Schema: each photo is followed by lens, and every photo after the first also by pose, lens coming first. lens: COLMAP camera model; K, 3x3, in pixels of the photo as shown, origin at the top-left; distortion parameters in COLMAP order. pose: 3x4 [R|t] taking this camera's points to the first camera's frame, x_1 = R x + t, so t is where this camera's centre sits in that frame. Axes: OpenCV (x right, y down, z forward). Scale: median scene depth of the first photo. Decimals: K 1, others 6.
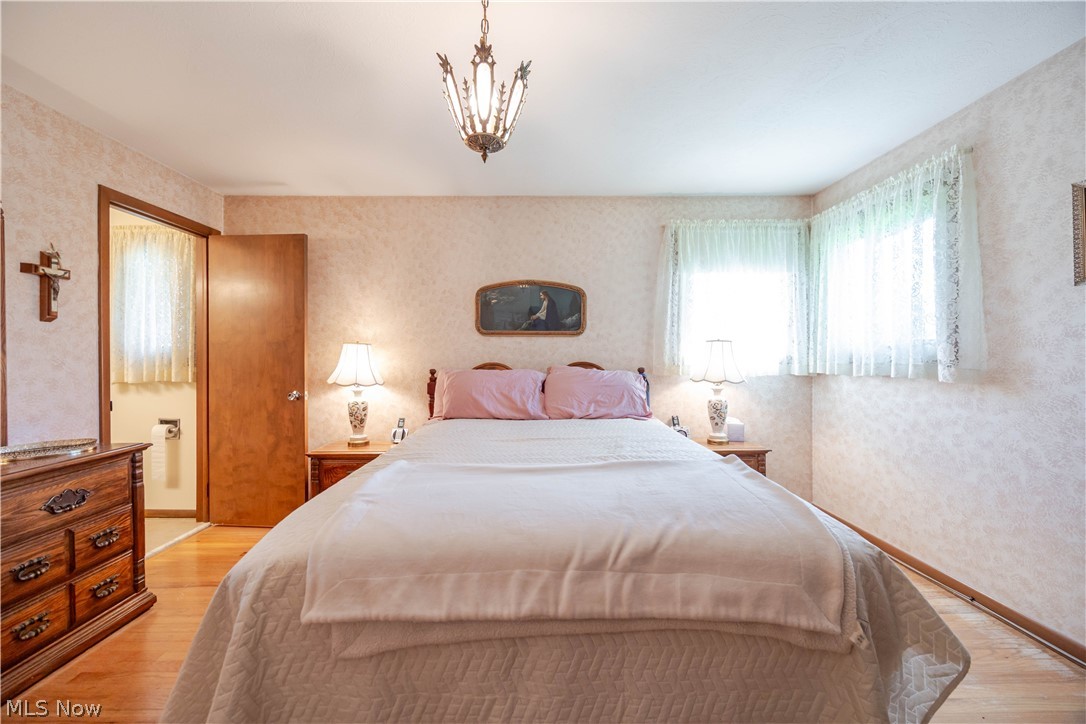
lens RADIAL K [[411.2, 0, 543.9], [0, 411.2, 359.6], [0, 0, 1]] dist [-0.002548, -0.000645]
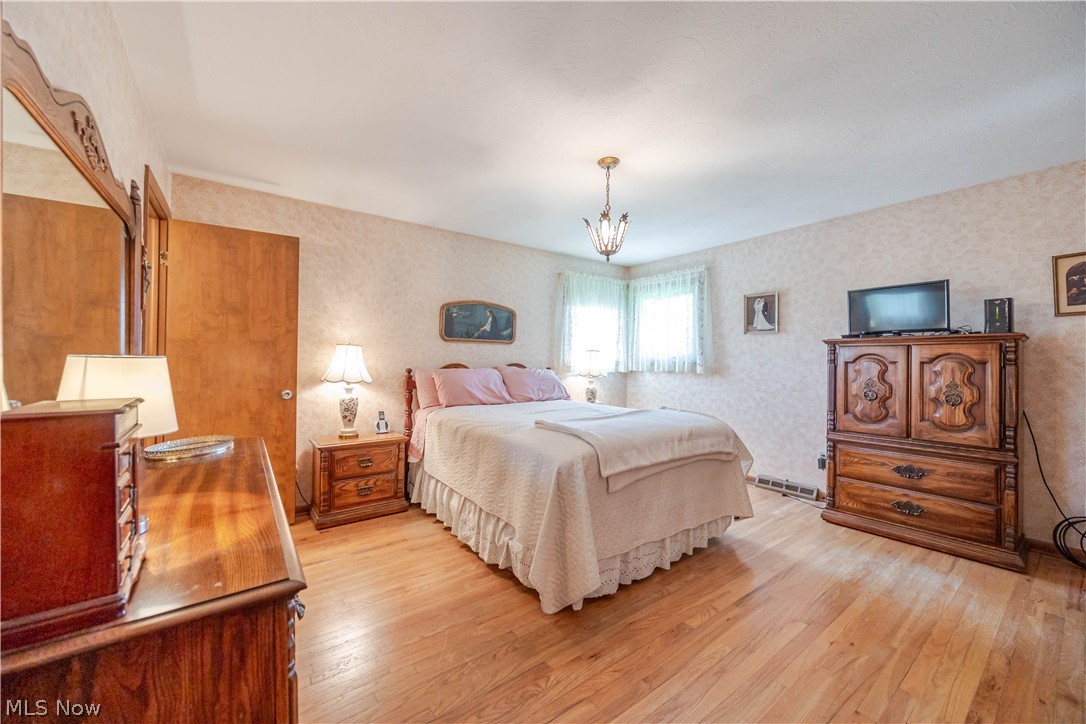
lens RADIAL K [[411.2, 0, 545.1], [0, 411.2, 361.0], [0, 0, 1]] dist [-0.002548, -0.000645]
pose [[0.809950, 0.010223, 0.586409, -0.648967], [-0.006872, 0.999945, -0.007941, 0.008022], [-0.586458, 0.002402, 0.809976, -0.189254]]
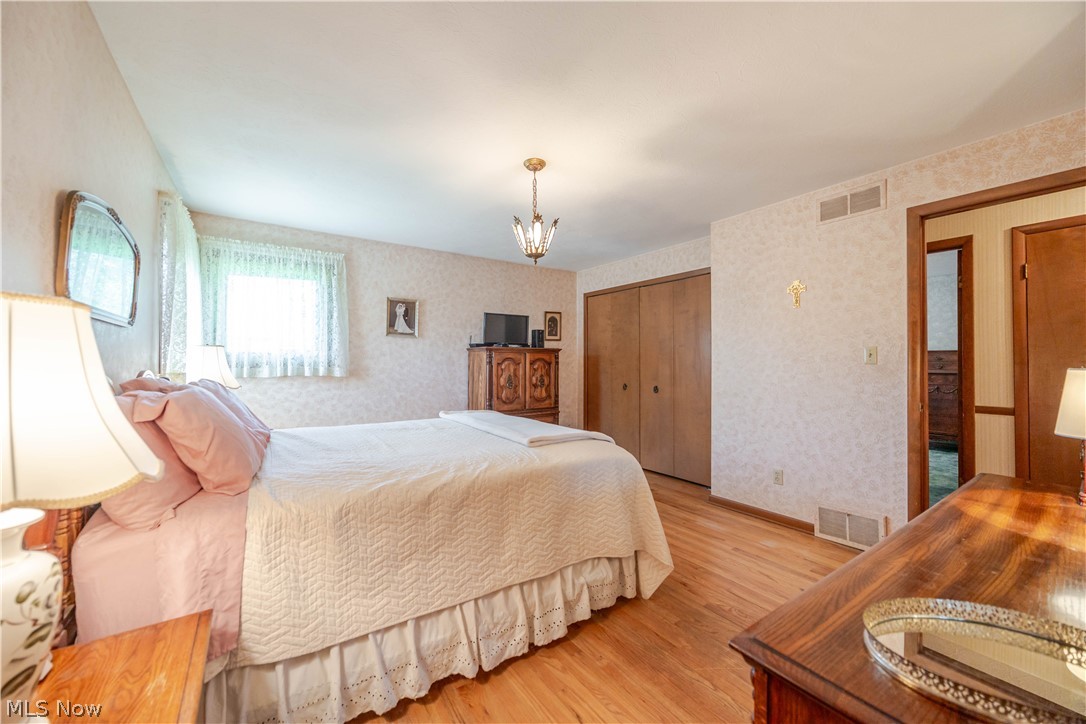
lens RADIAL K [[411.2, 0, 539.3], [0, 411.2, 362.8], [0, 0, 1]] dist [-0.002548, -0.000645]
pose [[-0.543701, -0.000150, 0.839279, -0.754237], [0.002691, 0.999995, 0.001923, -0.006911], [-0.839274, 0.003304, -0.543698, 0.851695]]
